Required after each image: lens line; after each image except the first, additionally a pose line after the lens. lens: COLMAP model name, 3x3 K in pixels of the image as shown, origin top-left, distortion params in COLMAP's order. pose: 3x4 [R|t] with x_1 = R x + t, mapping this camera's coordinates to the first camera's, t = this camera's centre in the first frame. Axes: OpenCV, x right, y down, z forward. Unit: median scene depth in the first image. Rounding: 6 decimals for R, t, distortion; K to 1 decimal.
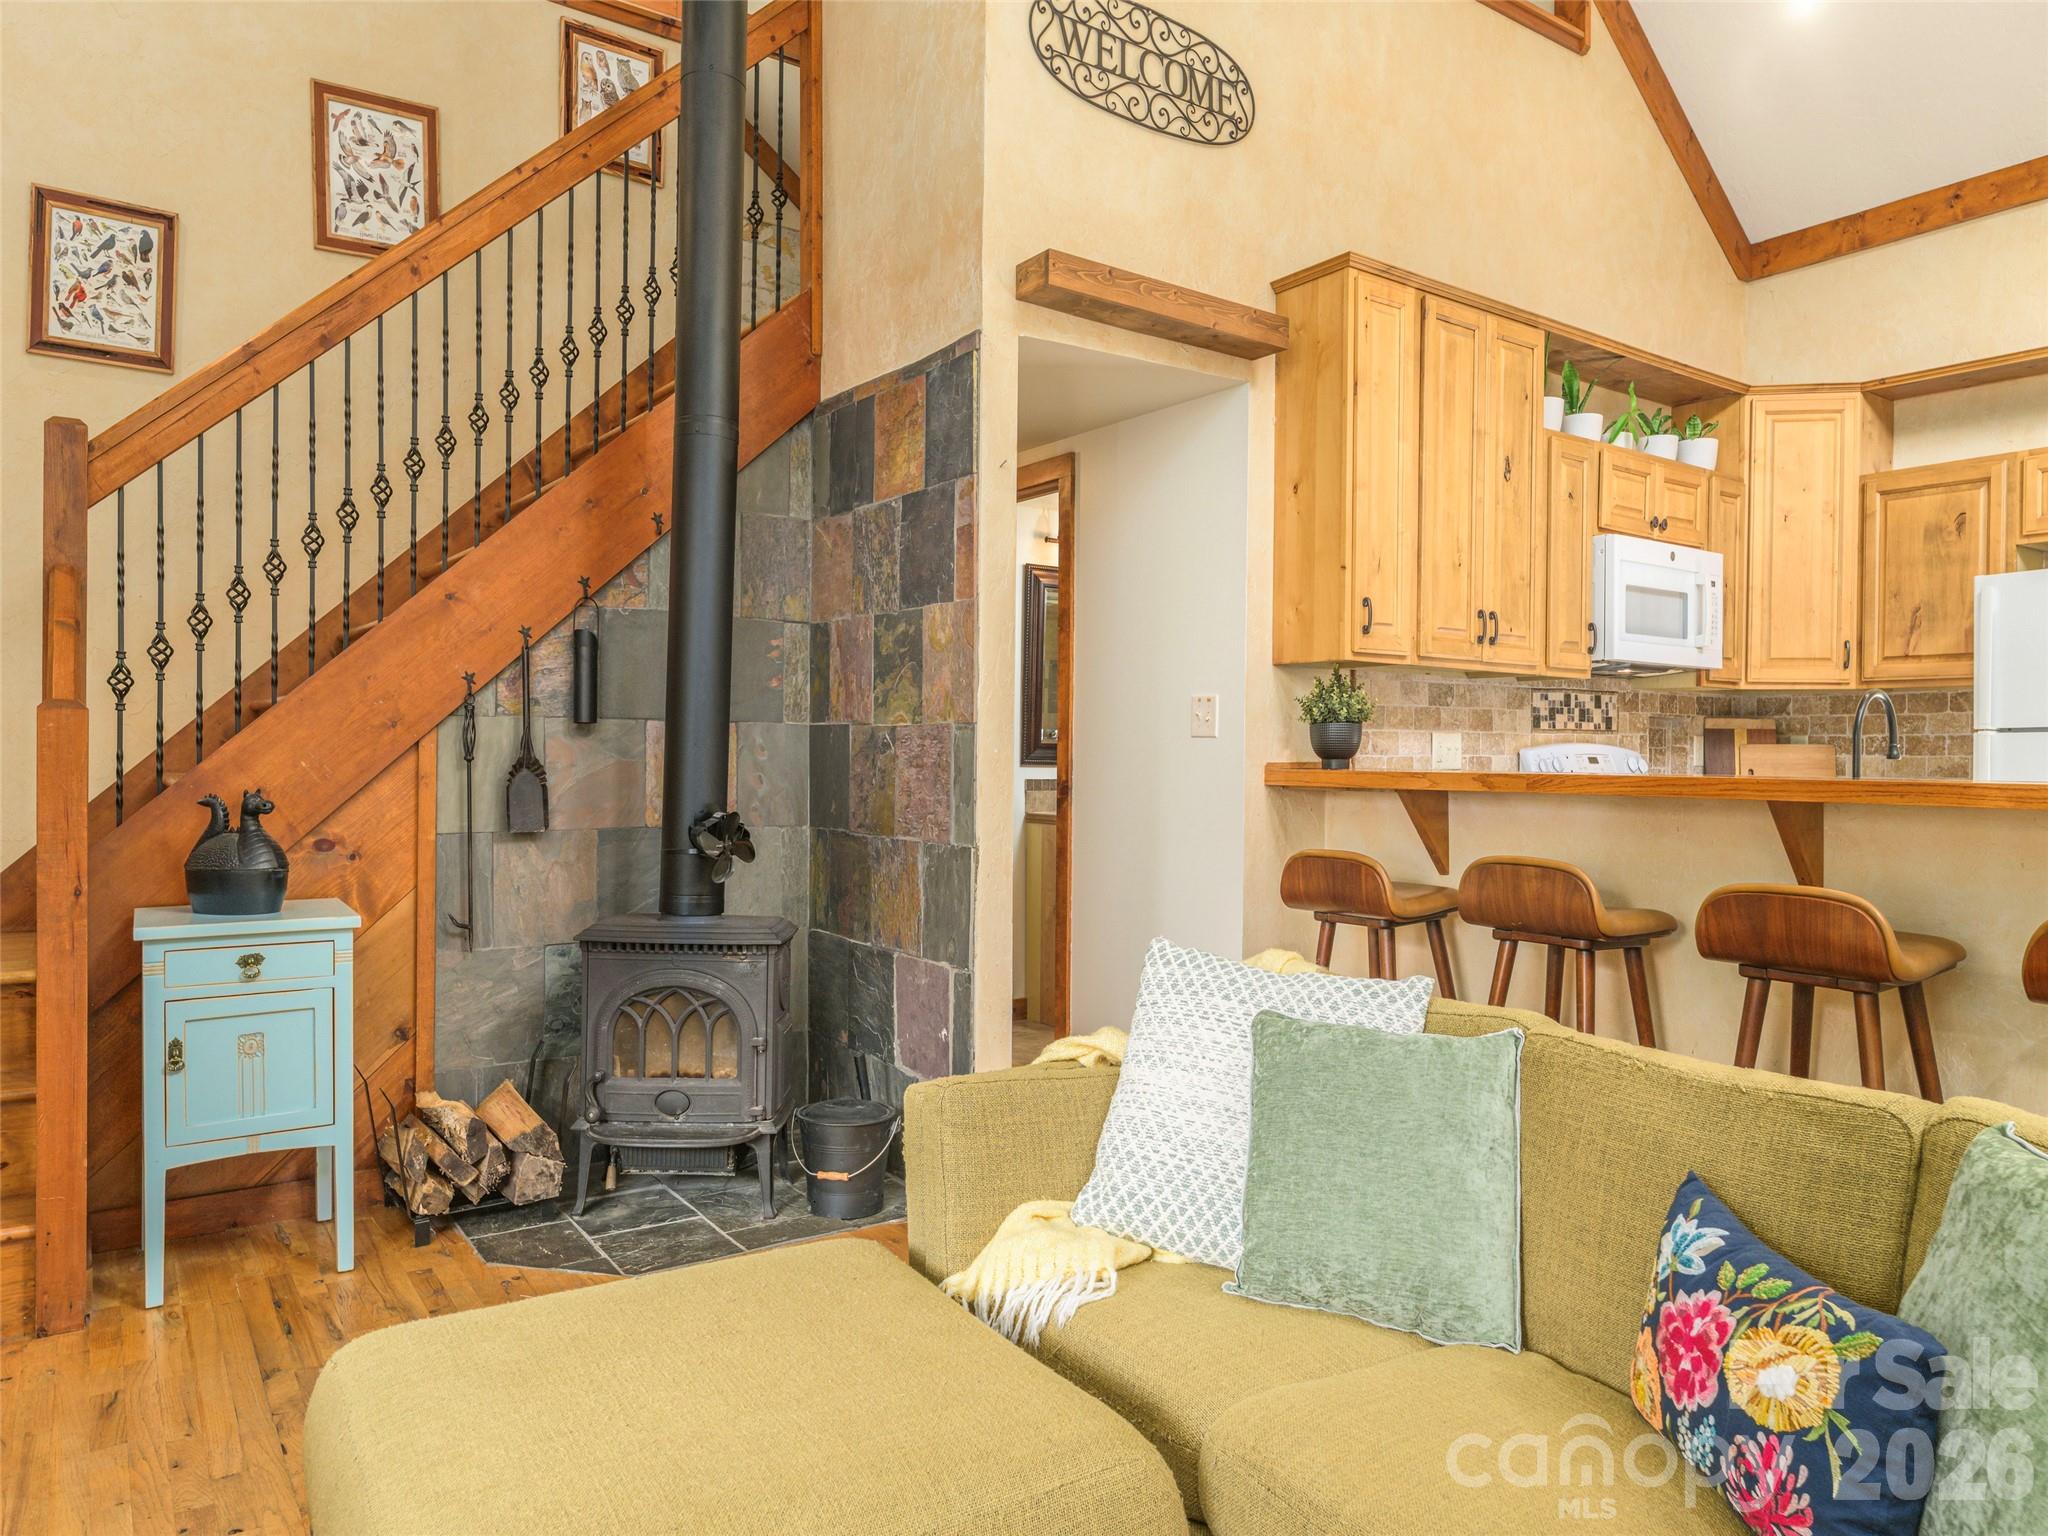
lens RADIAL K [[1348.3, 0, 1024.0], [0, 1348.3, 768.0], [0, 0, 1]] dist [-0.007675, 0.004150]
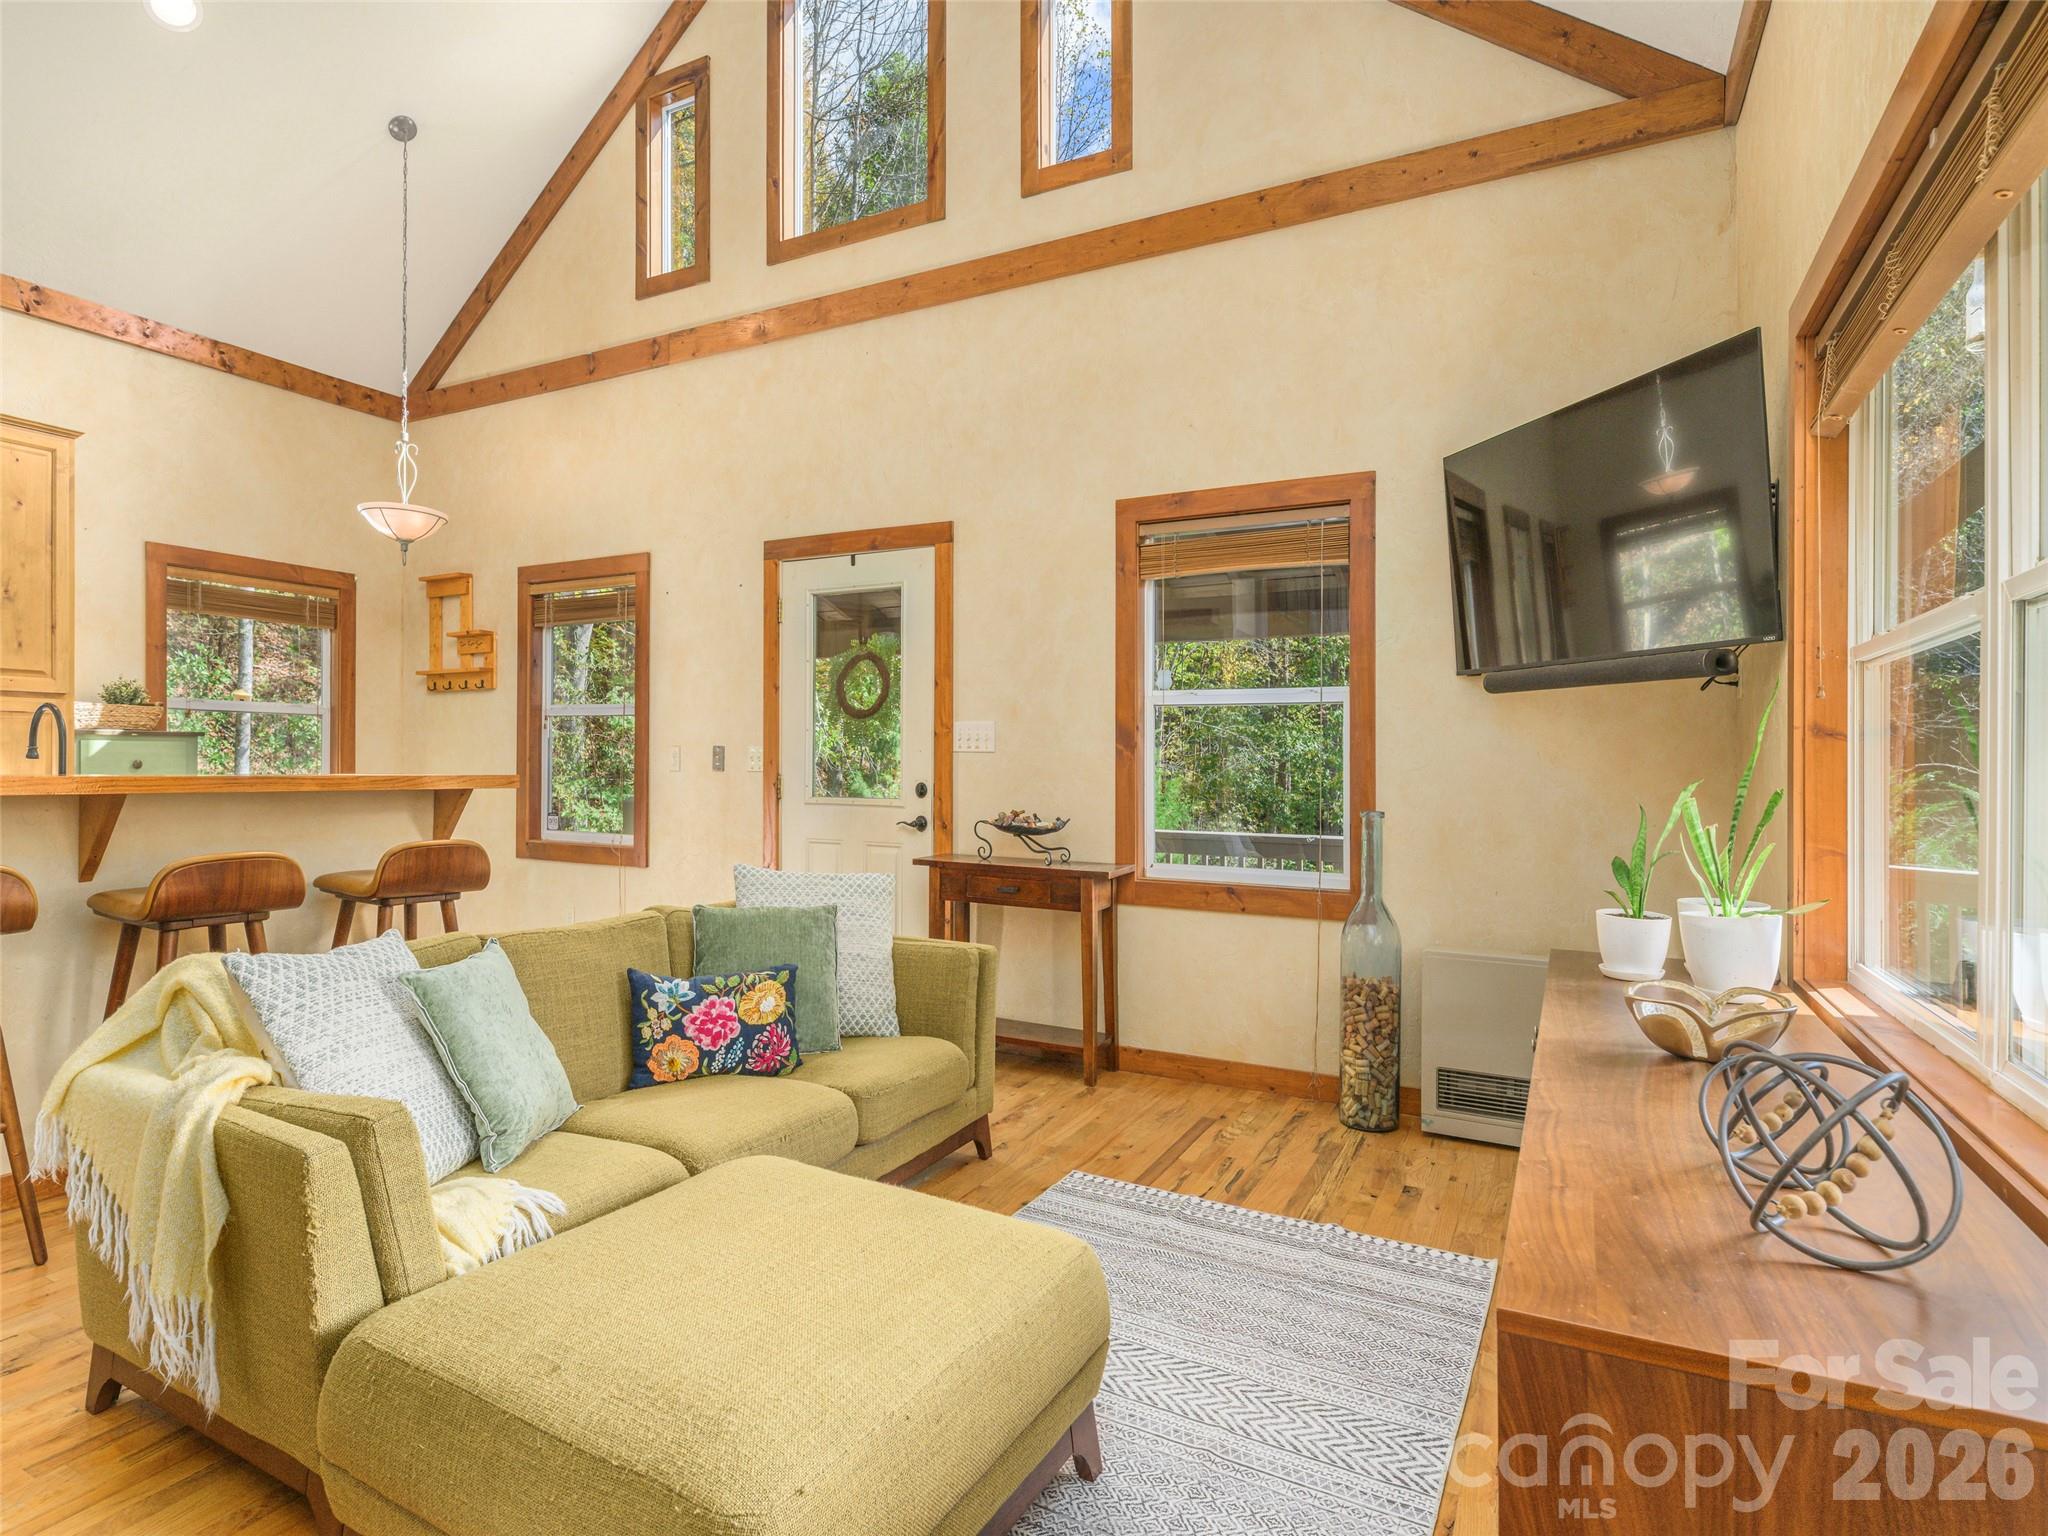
lens RADIAL K [[1102.1, 0, 1024.0], [0, 1102.1, 768.0], [0, 0, 1]] dist [-0.000057, -0.000008]
pose [[-0.468645, -0.015132, 0.883257, -0.498163], [0.002839, 0.999822, 0.018635, -0.010921], [-0.883382, 0.011241, -0.468519, 0.506966]]
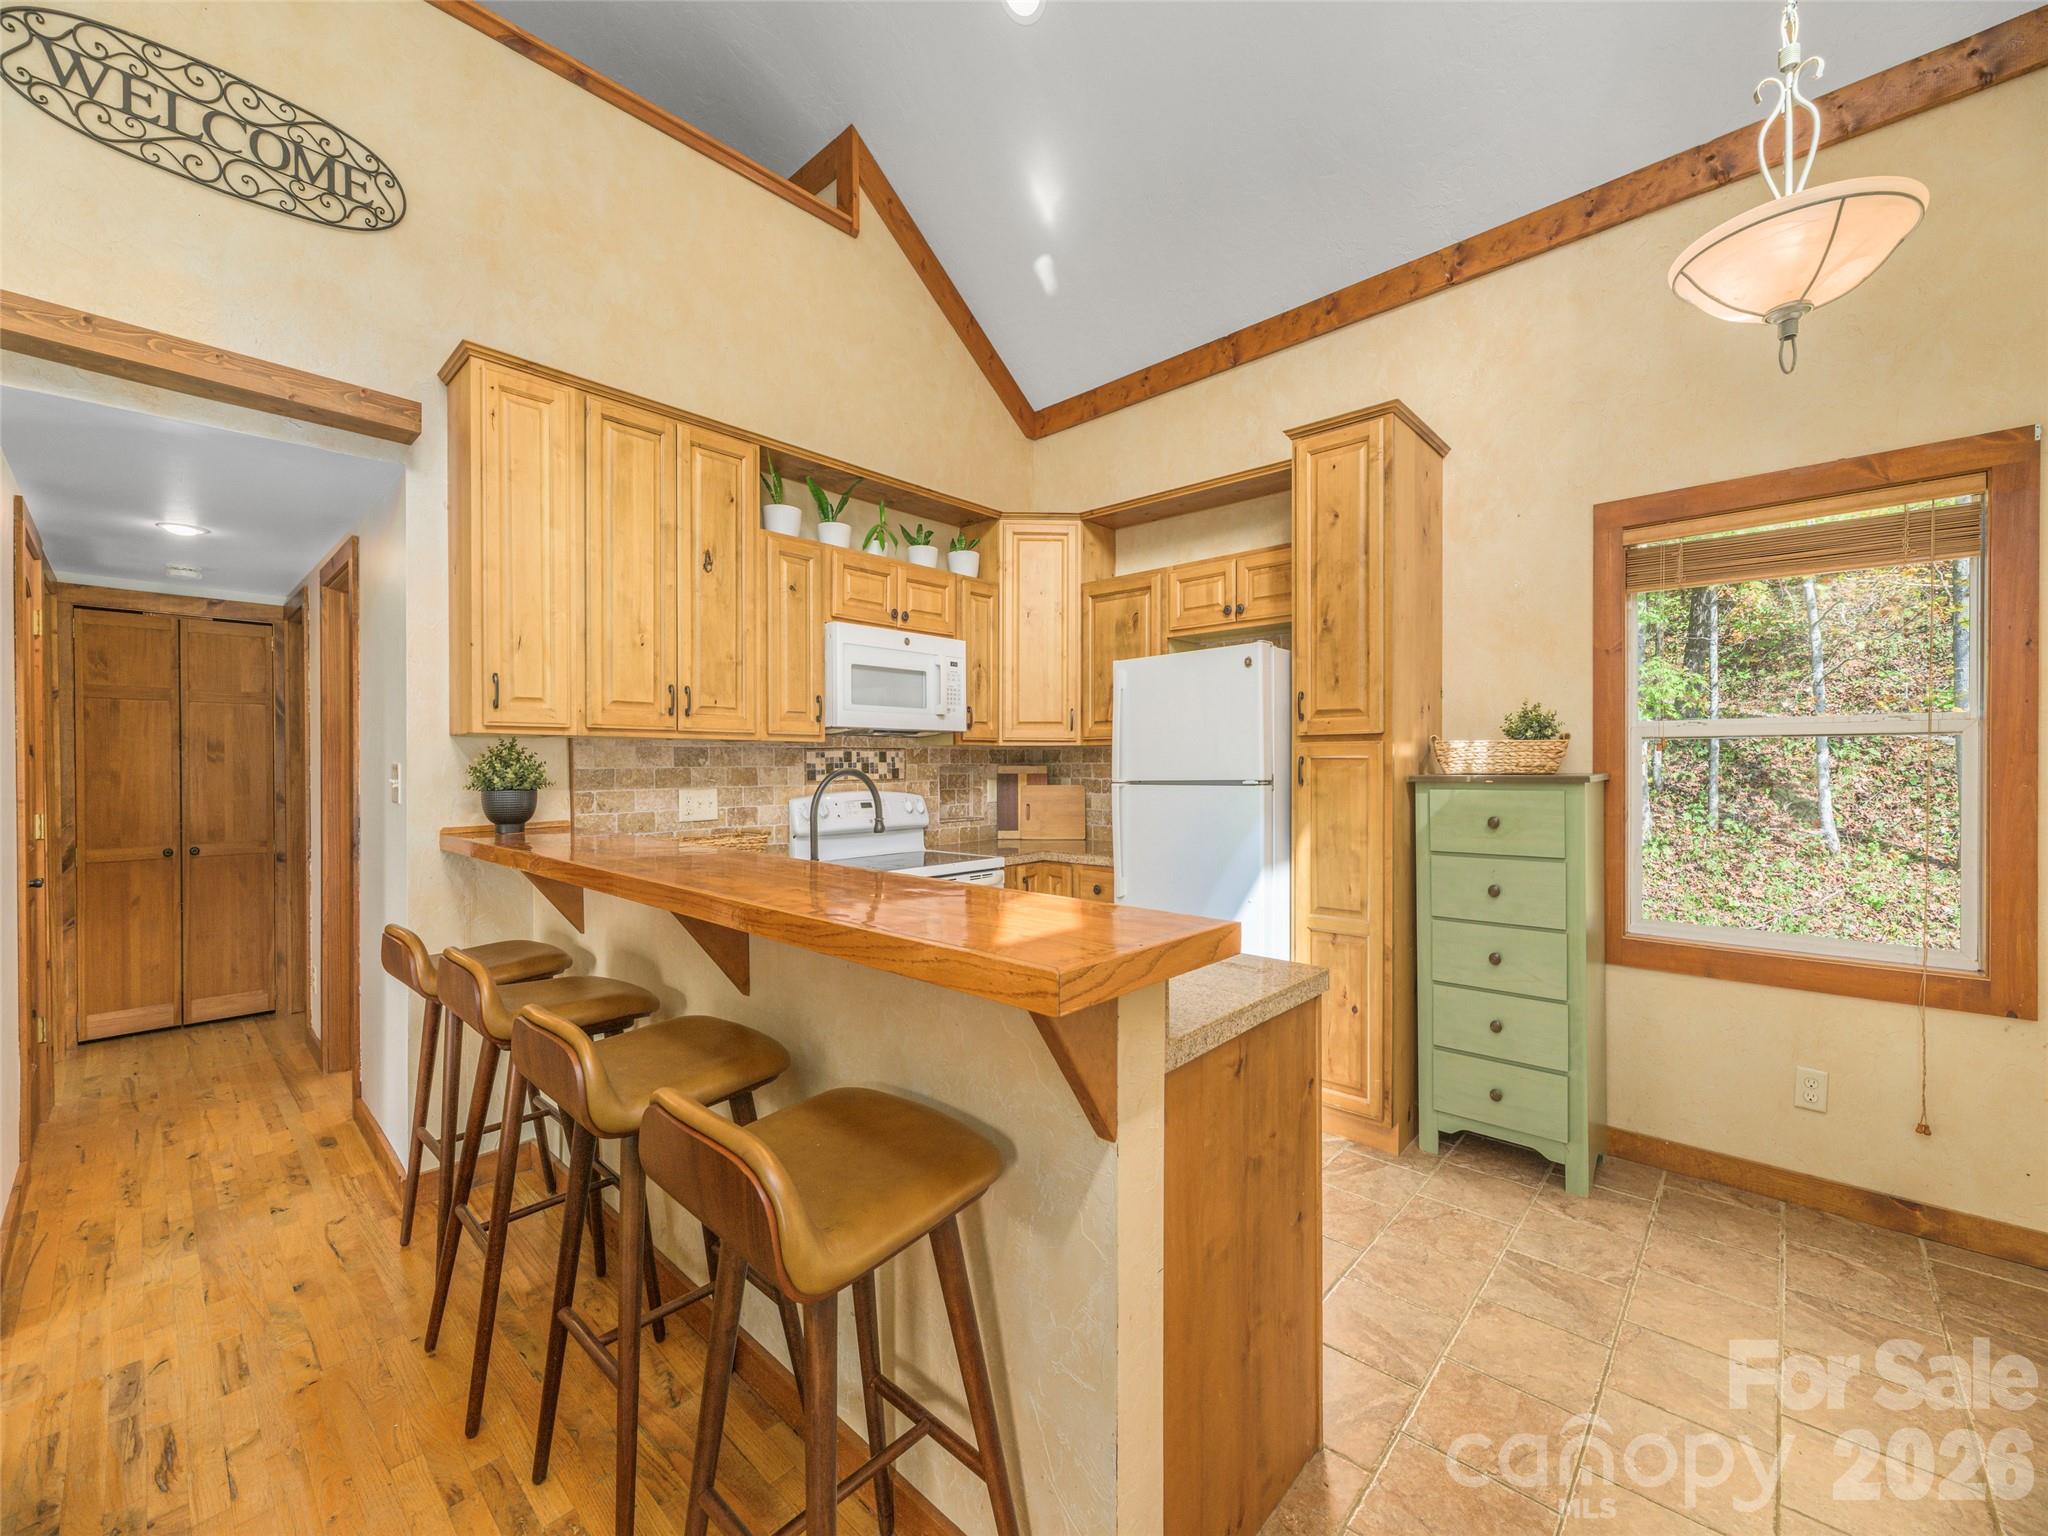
lens RADIAL K [[826.6, 0, 1024.0], [0, 826.6, 768.0], [0, 0, 1]] dist [-0.001047, -0.000332]
pose [[0.978287, -0.012334, 0.206888, 0.462428], [0.013419, 0.999903, -0.003841, -0.039864], [-0.206820, 0.006533, 0.978357, 0.255406]]
